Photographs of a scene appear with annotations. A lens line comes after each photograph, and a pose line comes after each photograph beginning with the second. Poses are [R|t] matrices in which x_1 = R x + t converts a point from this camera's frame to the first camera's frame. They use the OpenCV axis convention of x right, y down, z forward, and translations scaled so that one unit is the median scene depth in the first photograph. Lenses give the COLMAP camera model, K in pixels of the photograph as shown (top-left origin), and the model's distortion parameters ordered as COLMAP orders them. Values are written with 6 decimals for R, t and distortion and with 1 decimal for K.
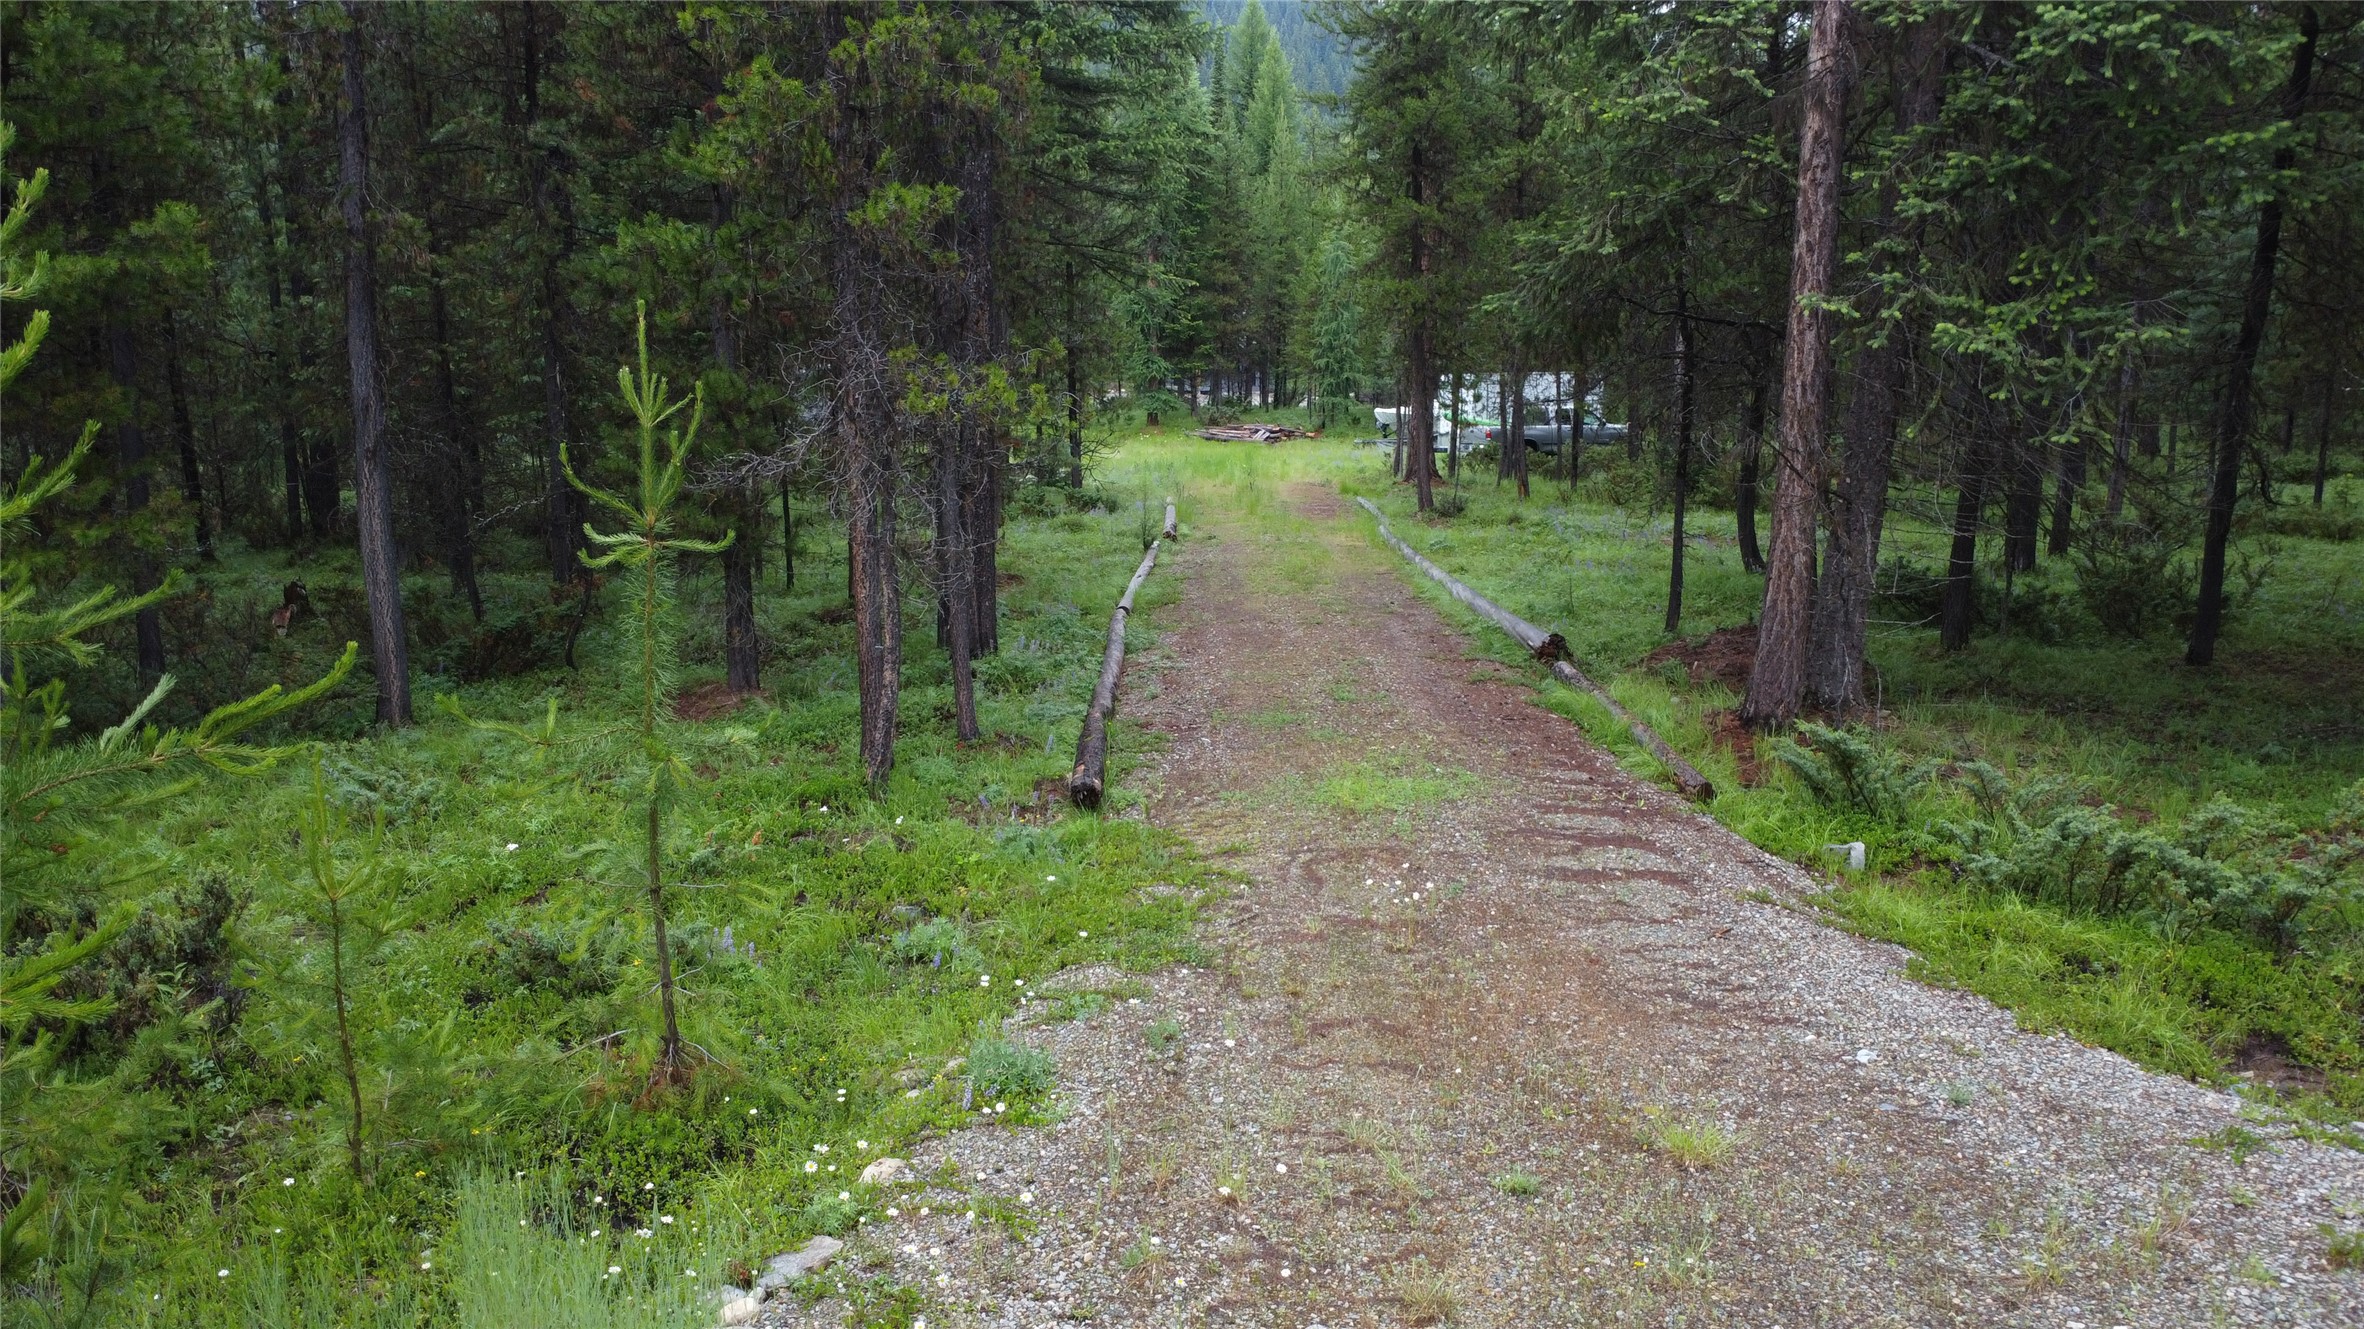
lens RADIAL K [[1783.2, 0, 1180.2], [0, 1783.2, 685.8], [0, 0, 1]] dist [0.005319, -0.005315]
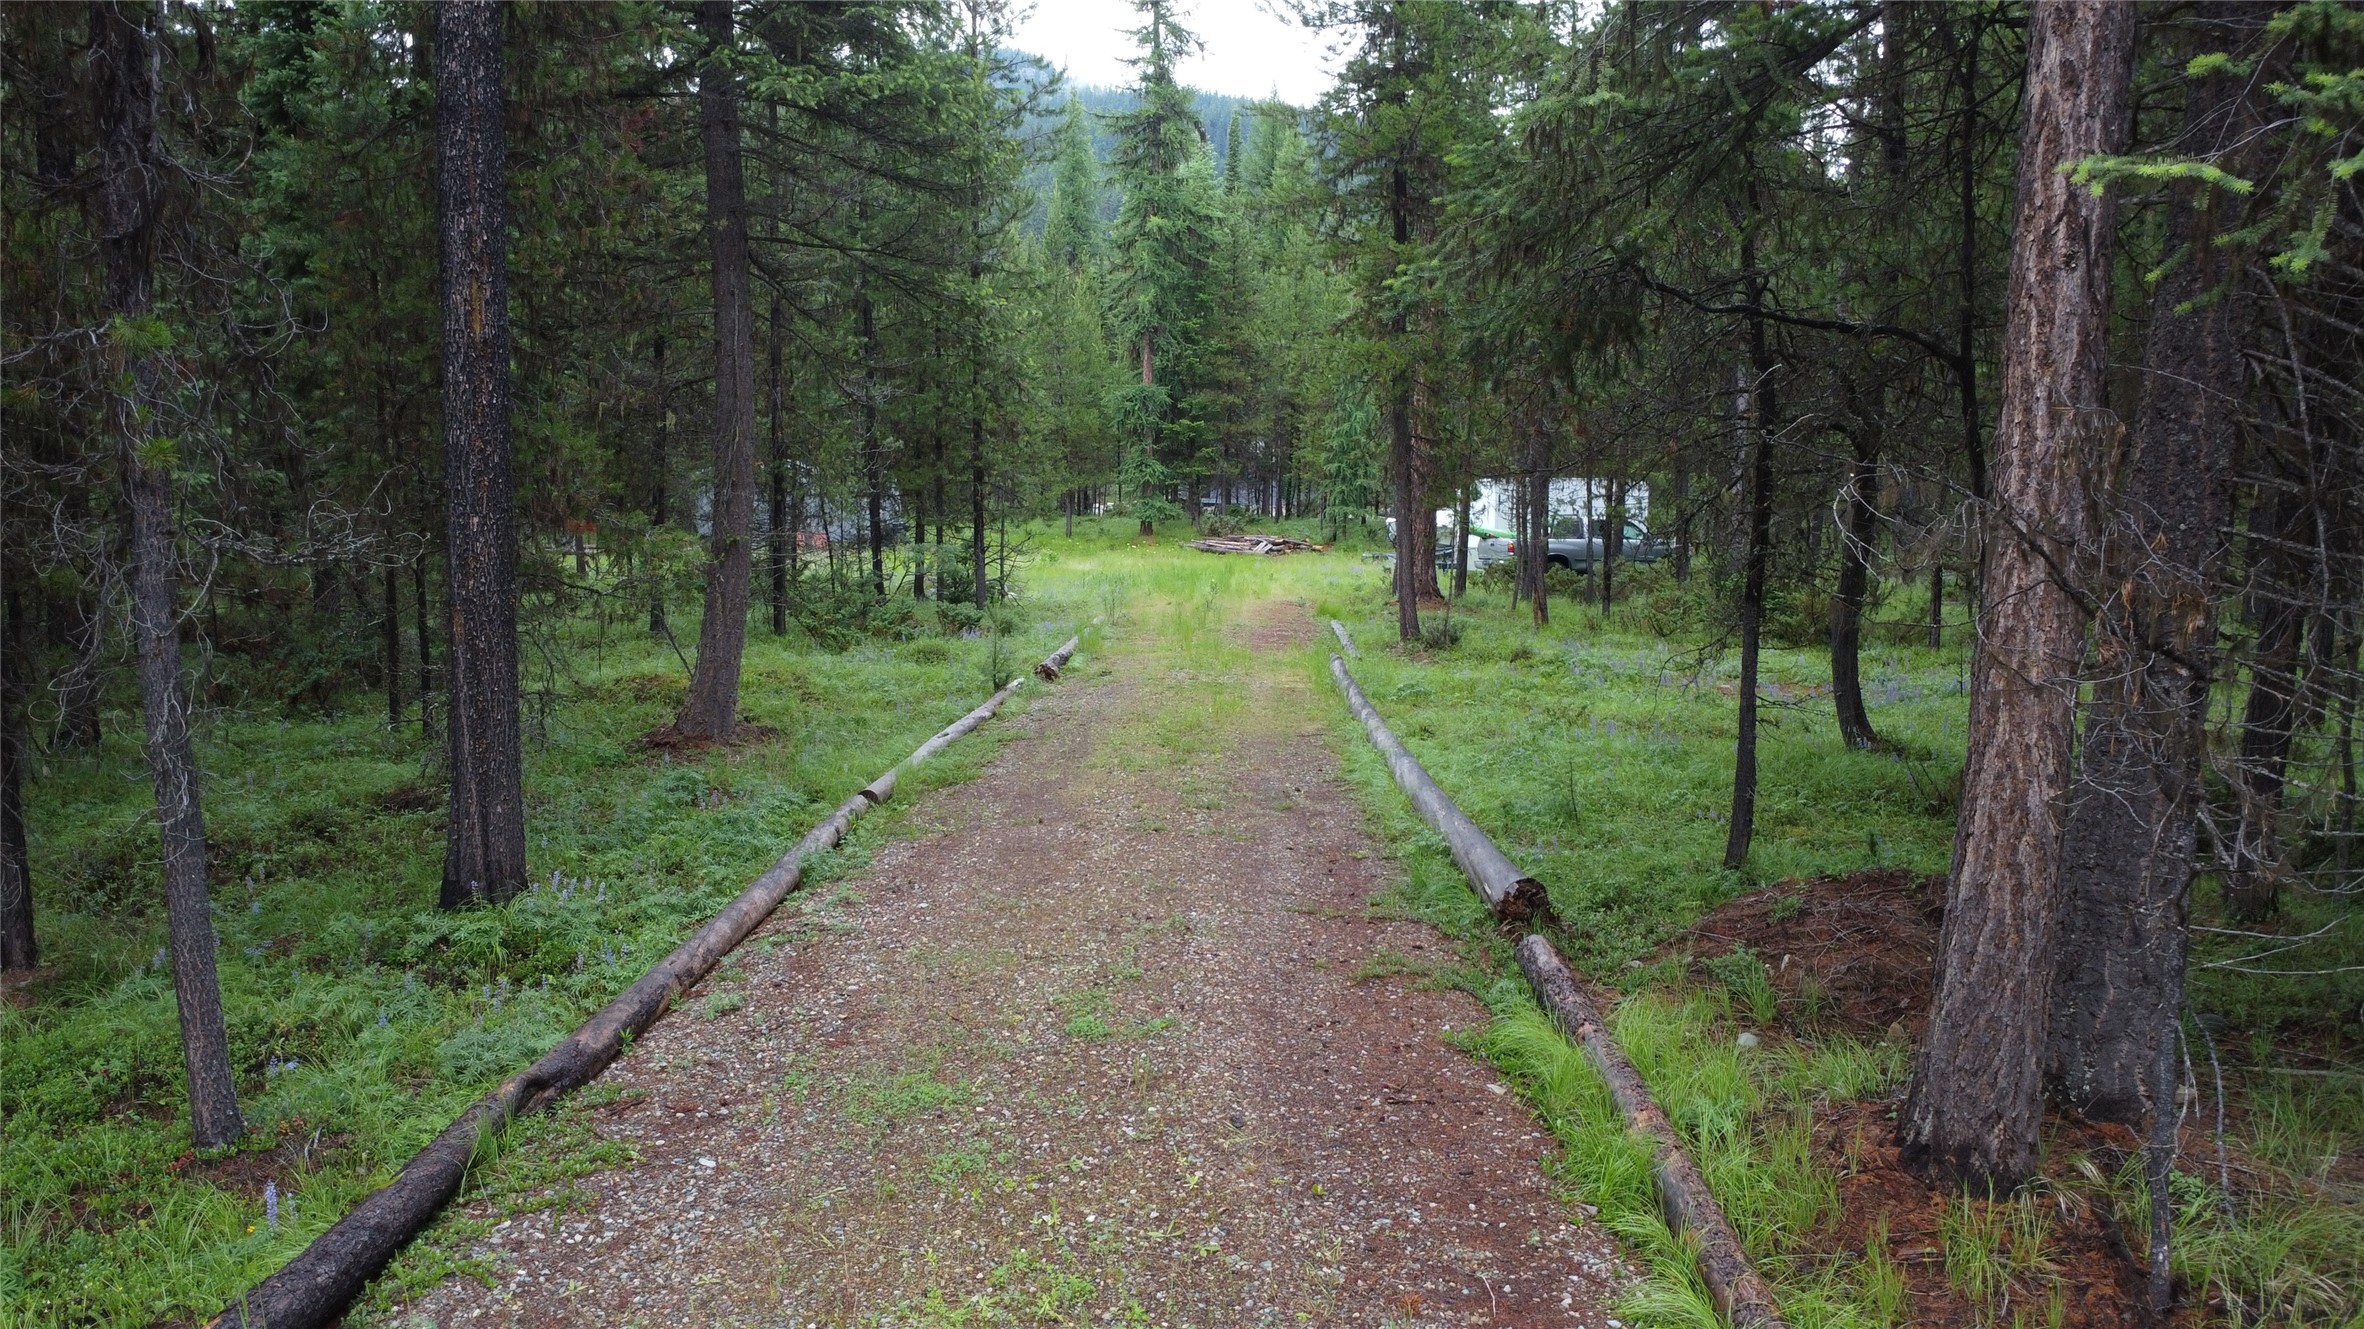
lens RADIAL K [[1783.2, 0, 1181.8], [0, 1783.2, 681.9], [0, 0, 1]] dist [0.005319, -0.005315]
pose [[0.999461, 0.017206, -0.027952, 0.095133], [-0.019034, 0.997606, -0.066476, -0.041977], [0.026742, 0.066972, 0.997396, 0.356077]]
